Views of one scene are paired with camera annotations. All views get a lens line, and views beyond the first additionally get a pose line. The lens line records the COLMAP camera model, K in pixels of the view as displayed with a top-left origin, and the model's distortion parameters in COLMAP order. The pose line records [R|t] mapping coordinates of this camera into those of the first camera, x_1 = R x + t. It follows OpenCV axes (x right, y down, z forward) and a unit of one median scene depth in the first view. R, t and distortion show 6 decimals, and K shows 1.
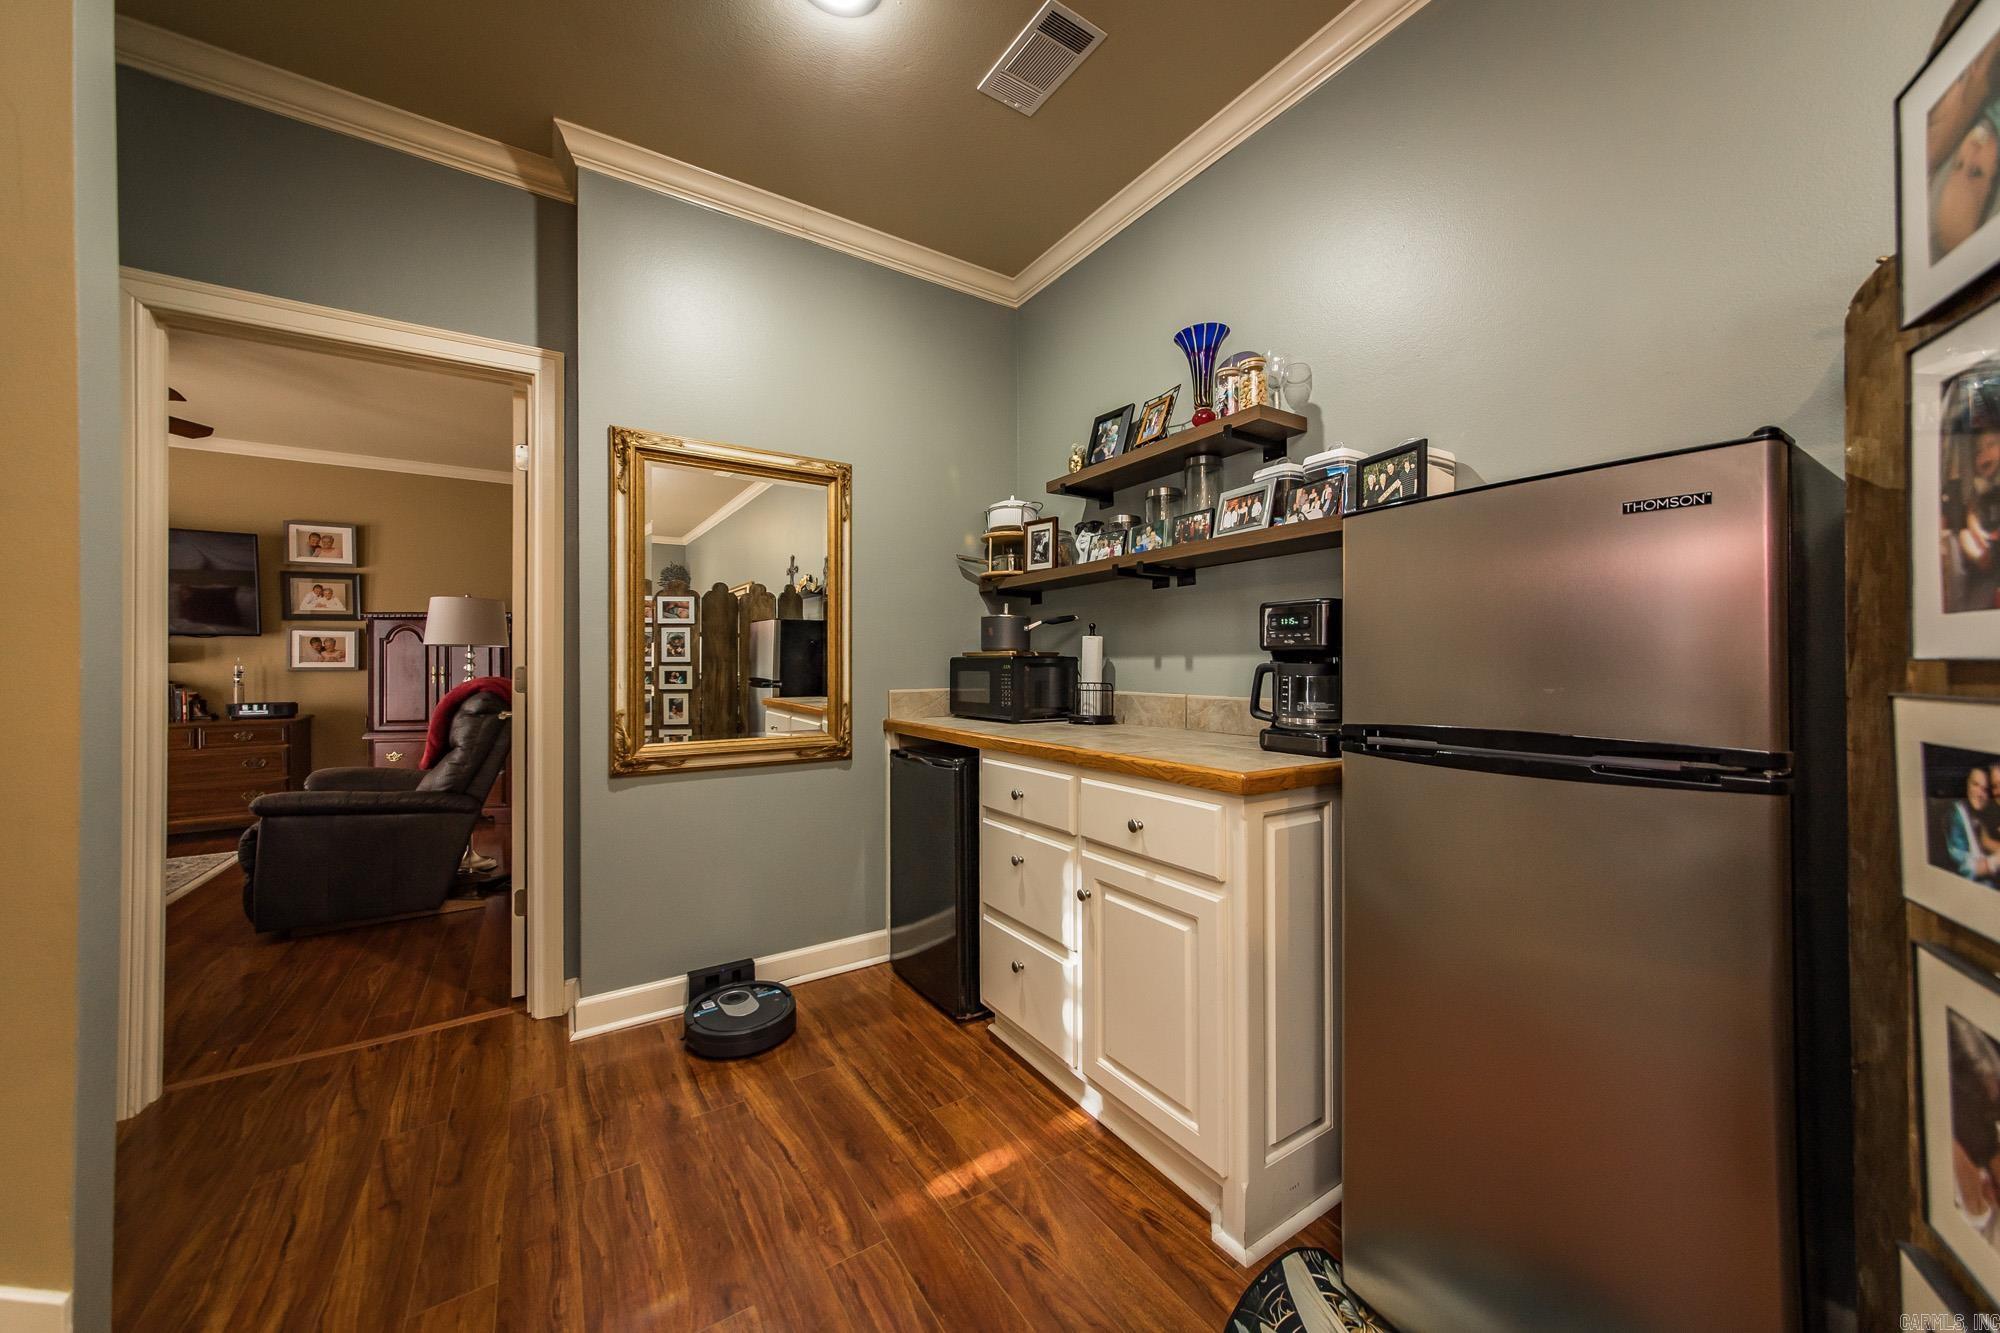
lens RADIAL K [[692.0, 0, 998.1], [0, 692.0, 664.0], [0, 0, 1]] dist [-0.003495, -0.000137]
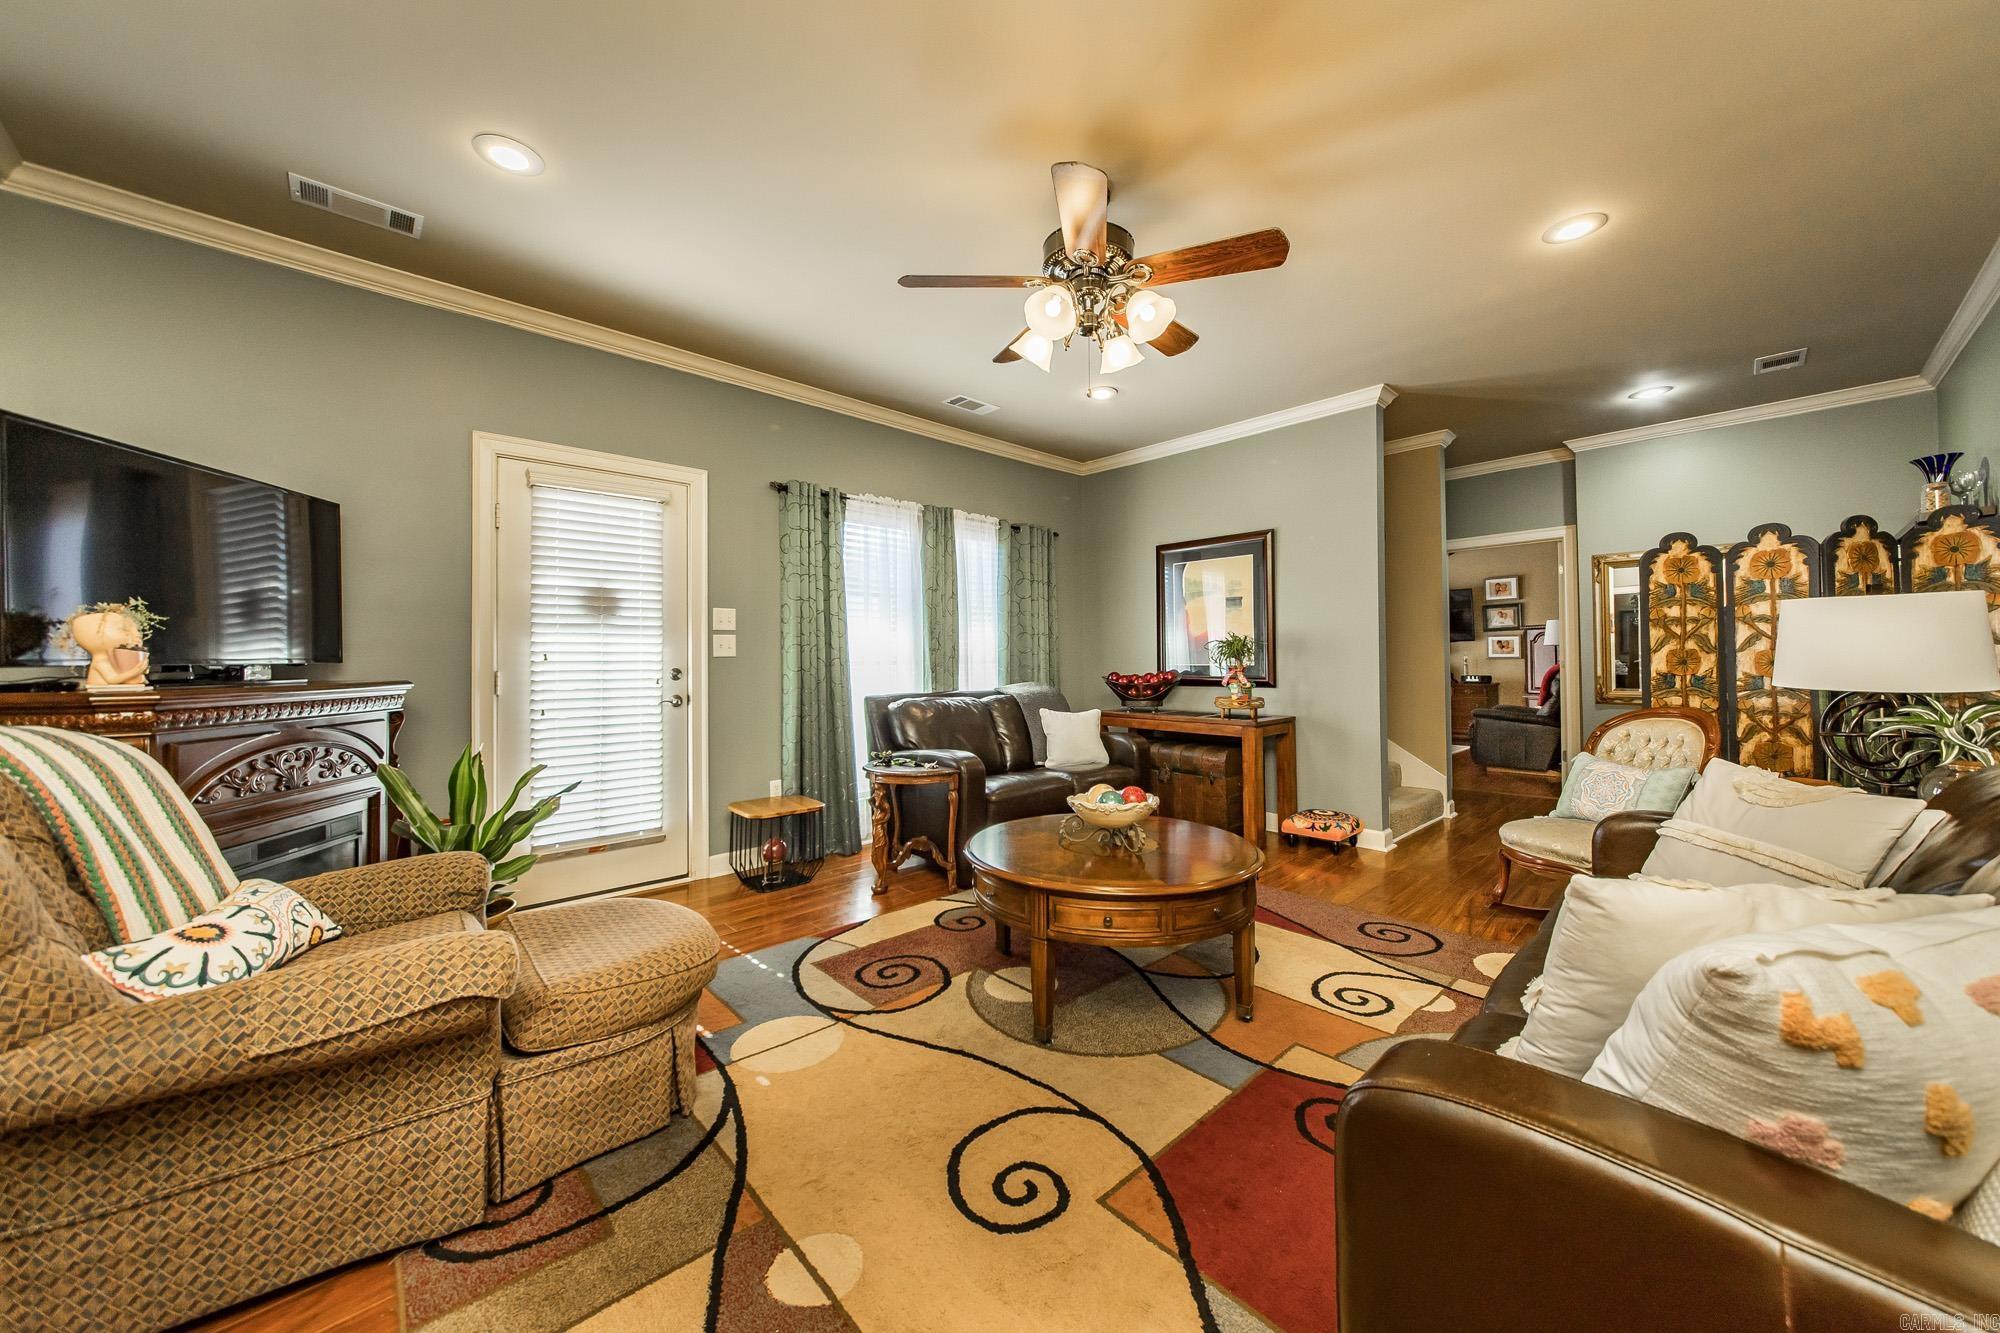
lens RADIAL K [[717.1, 0, 1000.8], [0, 717.1, 655.8], [0, 0, 1]] dist [-0.010199, 0.003710]
pose [[0.162295, -0.009198, -0.986699, 0.651733], [0.016389, 0.999844, -0.006624, -0.007703], [0.986606, -0.015096, 0.162420, -0.600819]]
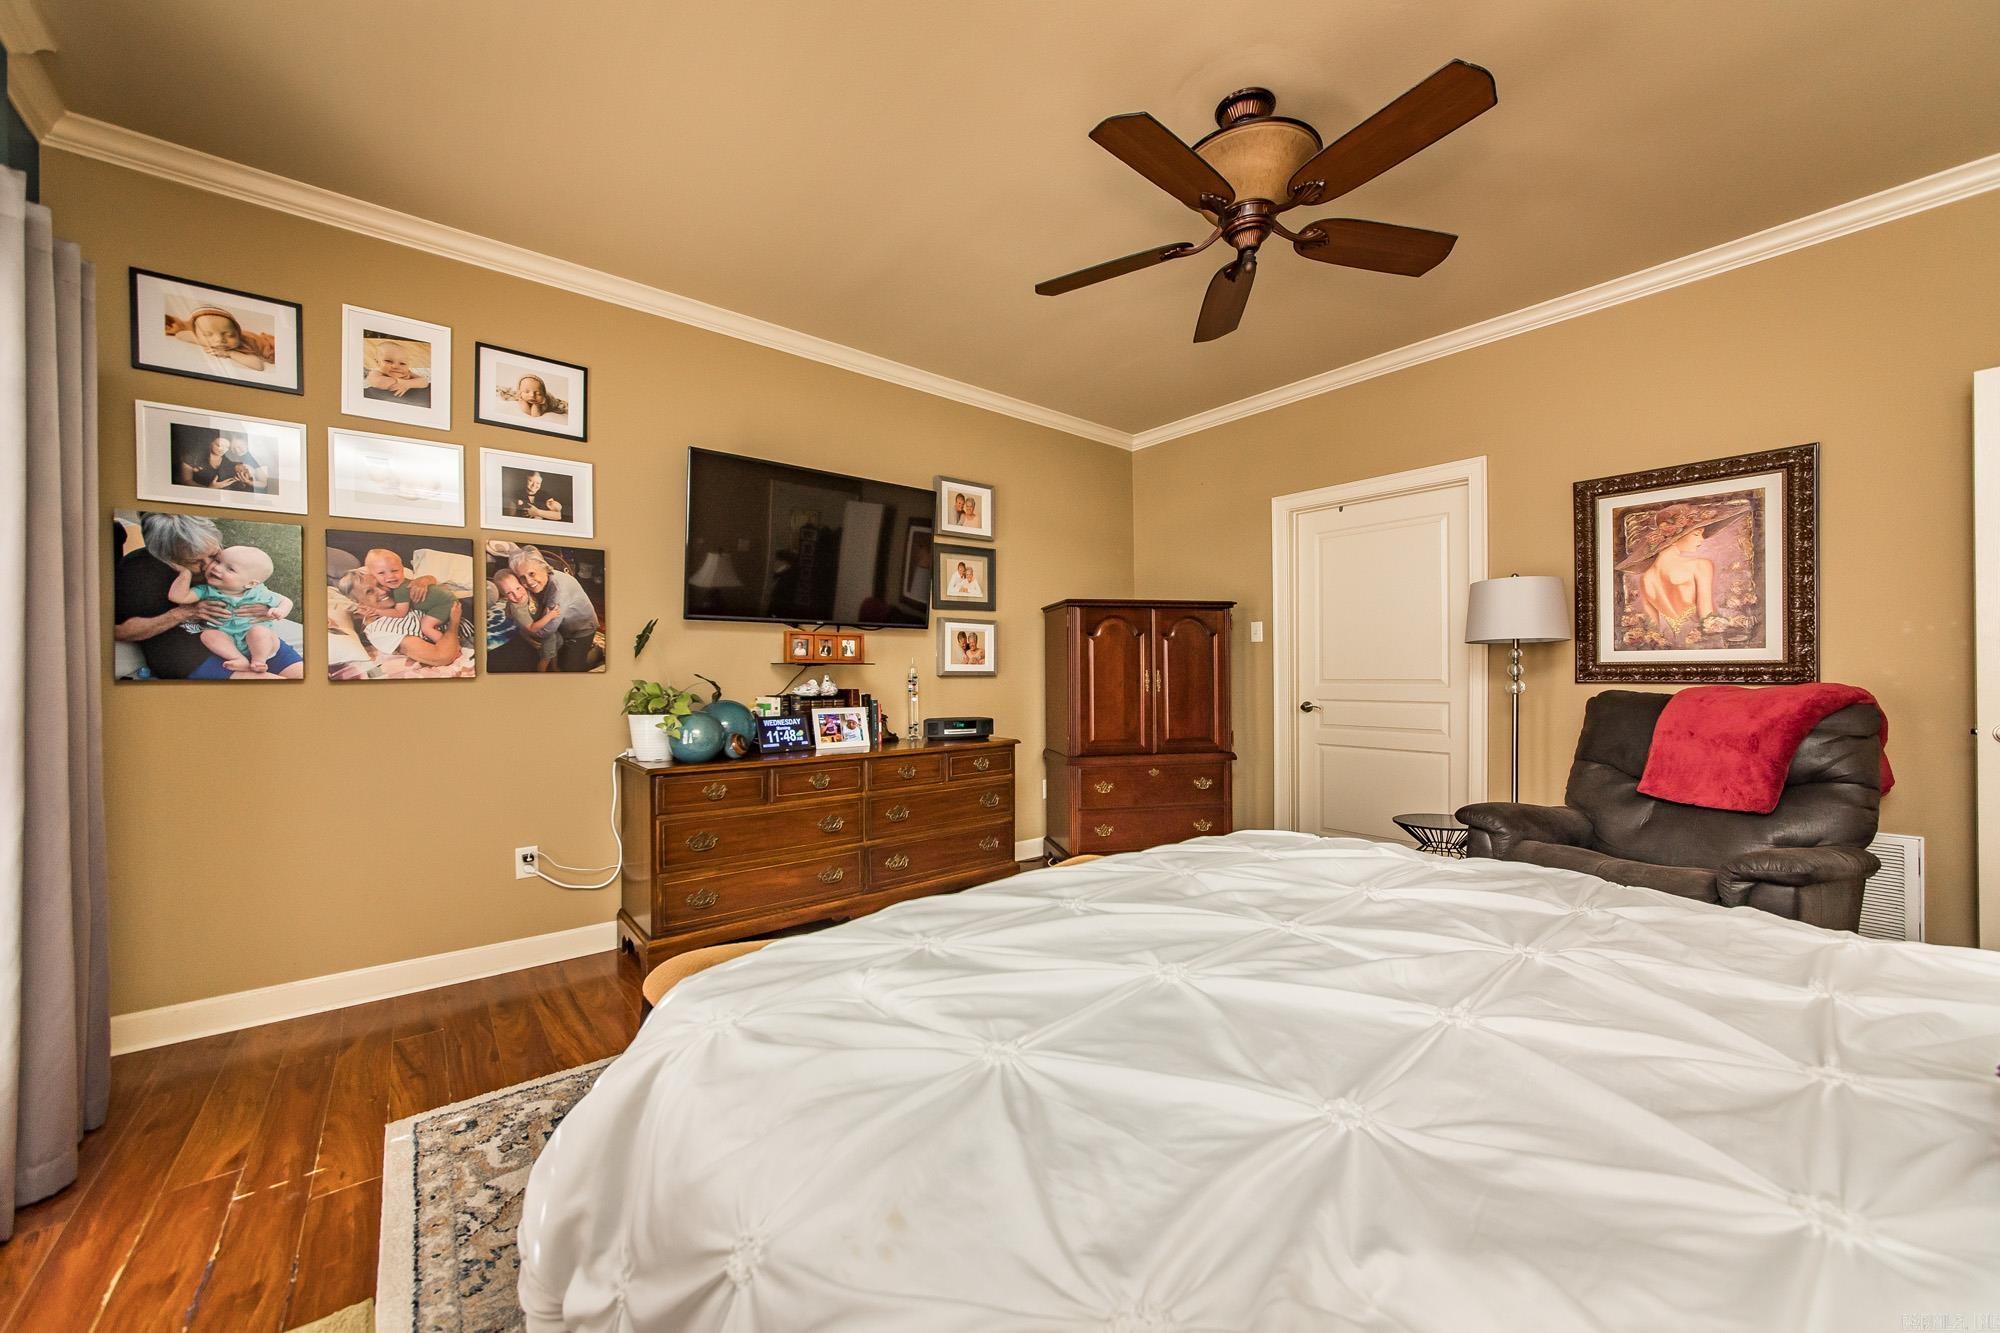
lens RADIAL K [[717.1, 0, 1001.6], [0, 717.1, 674.7], [0, 0, 1]] dist [-0.010199, 0.003710]
pose [[0.994823, 0.001391, 0.101617, -1.028268], [-0.002420, 0.999947, 0.010013, 0.000791], [-0.101598, -0.010207, 0.994773, 0.210699]]
